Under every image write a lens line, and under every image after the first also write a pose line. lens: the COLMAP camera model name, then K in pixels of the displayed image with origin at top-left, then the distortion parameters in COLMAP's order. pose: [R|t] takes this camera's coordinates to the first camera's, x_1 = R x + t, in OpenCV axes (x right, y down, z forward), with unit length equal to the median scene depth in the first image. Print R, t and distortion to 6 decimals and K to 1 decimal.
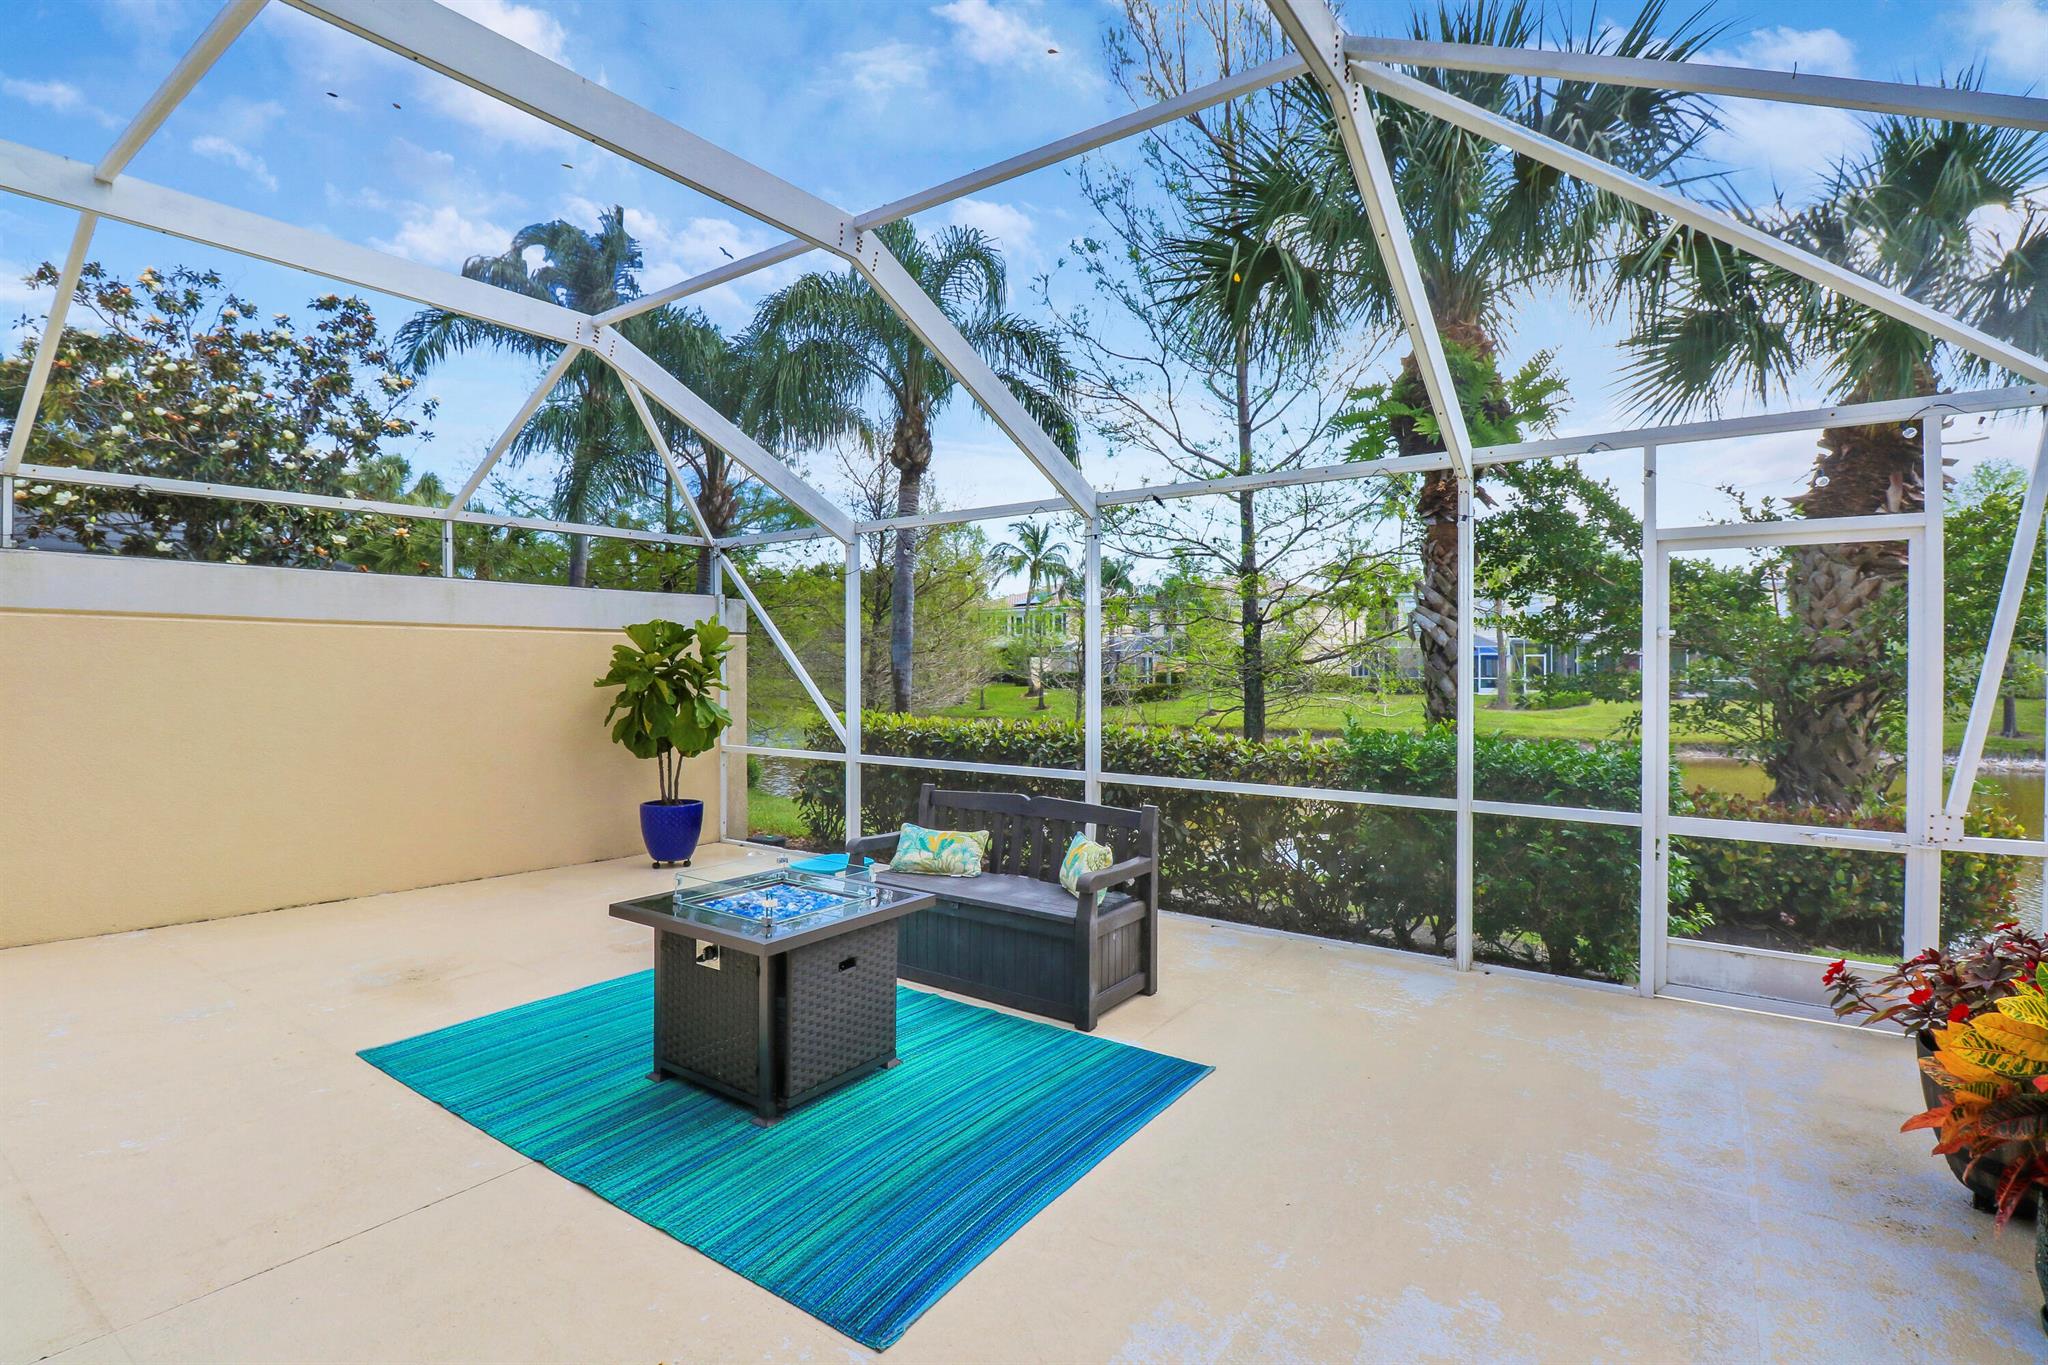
lens RADIAL K [[968.4, 0, 1025.1], [0, 968.4, 650.3], [0, 0, 1]] dist [-0.008968, -0.001104]
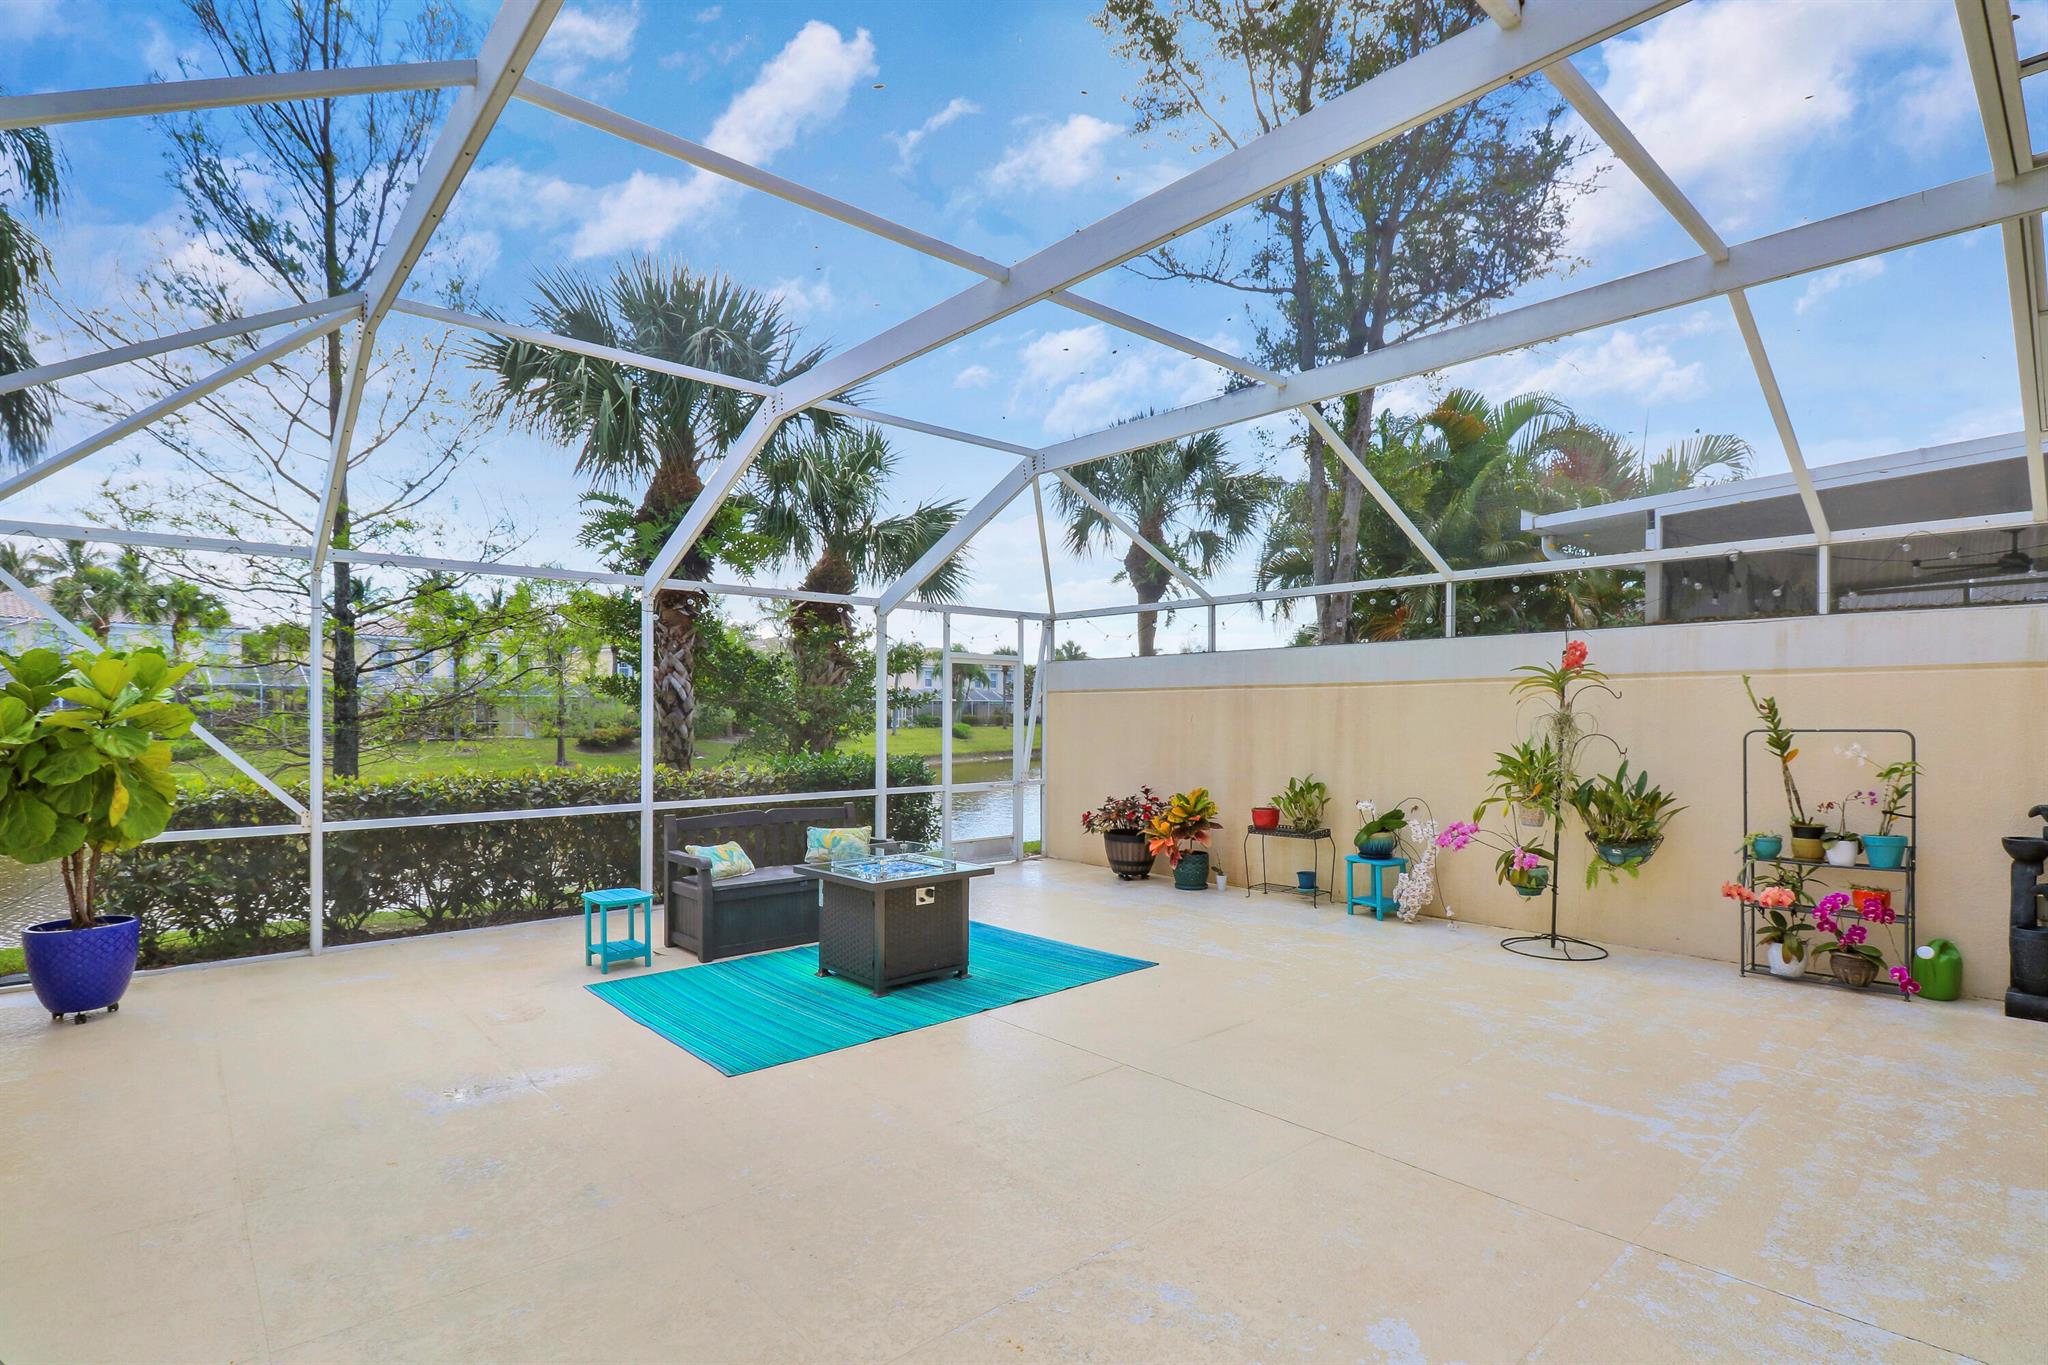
lens RADIAL K [[968.4, 0, 1016.7], [0, 968.4, 703.7], [0, 0, 1]] dist [-0.008968, -0.001104]
pose [[0.226249, 0.009059, 0.974027, -1.302813], [-0.014643, 0.999875, -0.005898, 0.000621], [-0.973959, -0.012928, 0.226354, 0.342247]]
